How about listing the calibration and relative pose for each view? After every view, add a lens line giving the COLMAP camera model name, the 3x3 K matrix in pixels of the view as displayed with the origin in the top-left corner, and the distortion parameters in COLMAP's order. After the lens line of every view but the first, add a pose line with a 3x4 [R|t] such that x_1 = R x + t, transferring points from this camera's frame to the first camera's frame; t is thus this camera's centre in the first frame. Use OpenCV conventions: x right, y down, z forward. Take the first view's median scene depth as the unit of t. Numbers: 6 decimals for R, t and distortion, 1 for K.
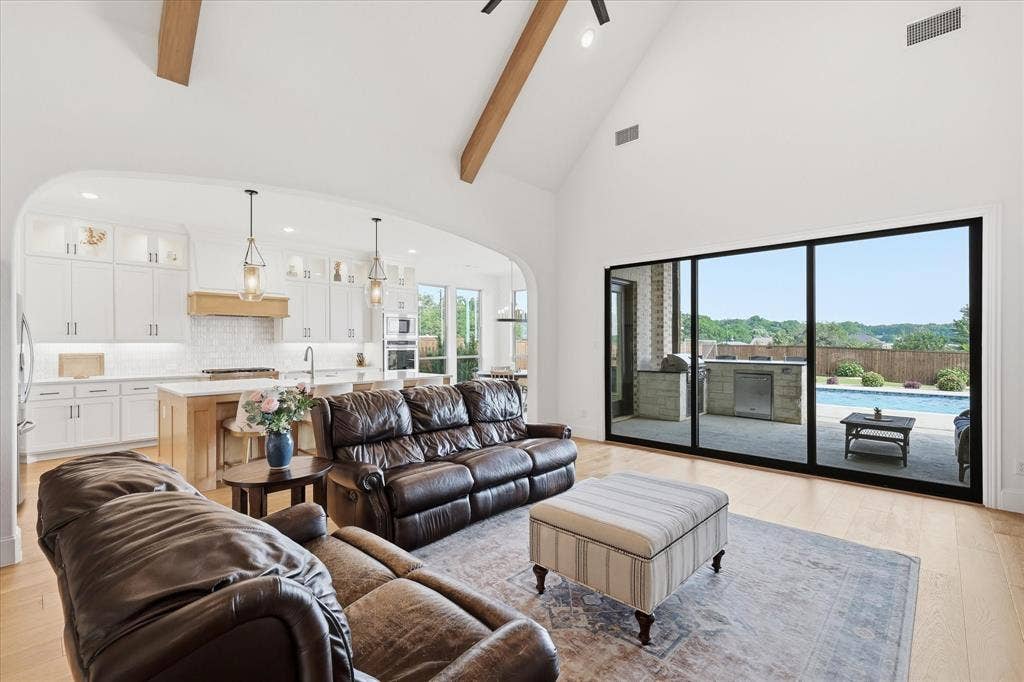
lens RADIAL K [[450.8, 0, 512.0], [0, 450.8, 341.0], [0, 0, 1]] dist [0.002273, -0.000115]
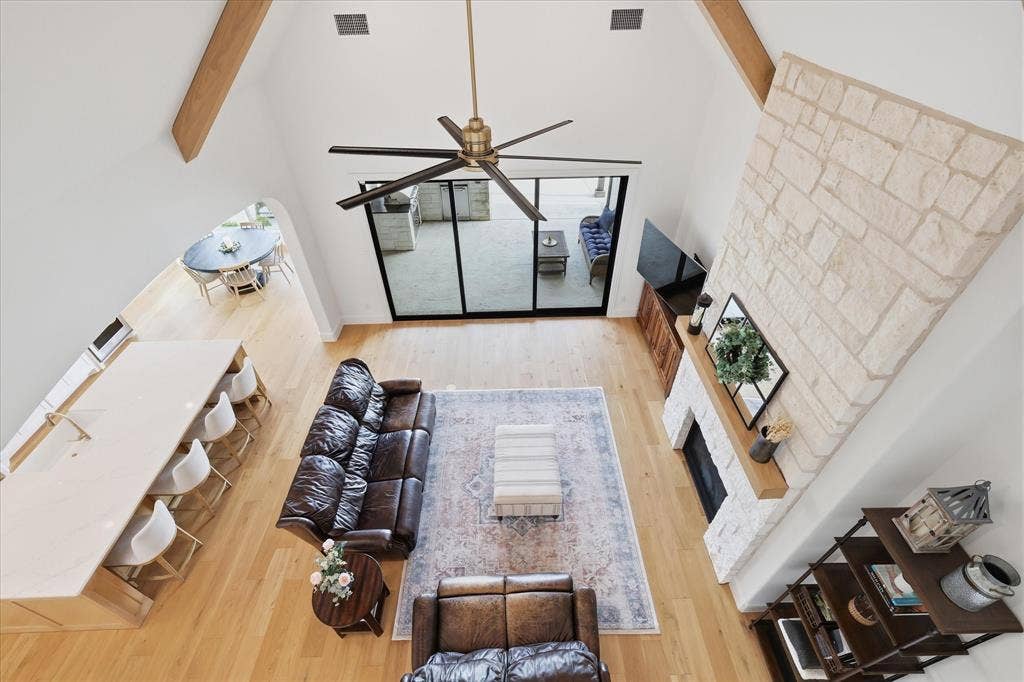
lens RADIAL K [[443.9, 0, 512.0], [0, 443.9, 341.0], [0, 0, 1]] dist [0.002127, 0.000491]
pose [[0.709662, -0.472759, 0.522379, -0.252164], [0.012070, 0.749493, 0.661902, -0.614443], [-0.704439, -0.463422, 0.537592, 0.114787]]
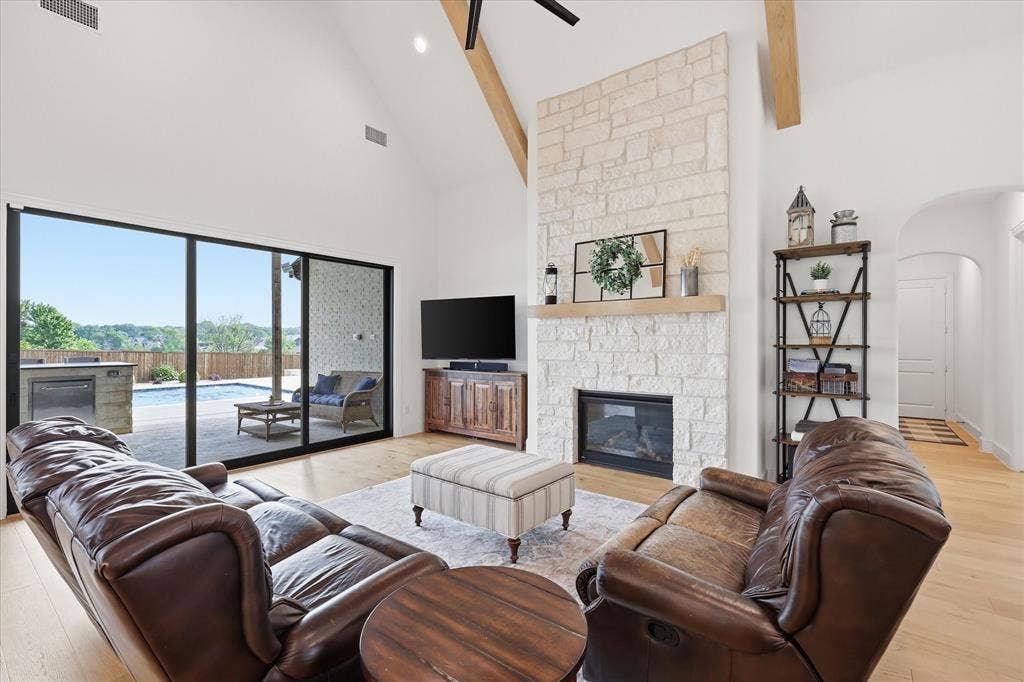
lens RADIAL K [[452.3, 0, 512.0], [0, 452.3, 341.0], [0, 0, 1]] dist [-0.002101, -0.000036]
pose [[-0.098080, 0.000352, 0.995179, -0.473678], [-0.005075, 0.999987, -0.000853, 0.002285], [-0.995166, -0.005134, -0.098077, 0.499559]]
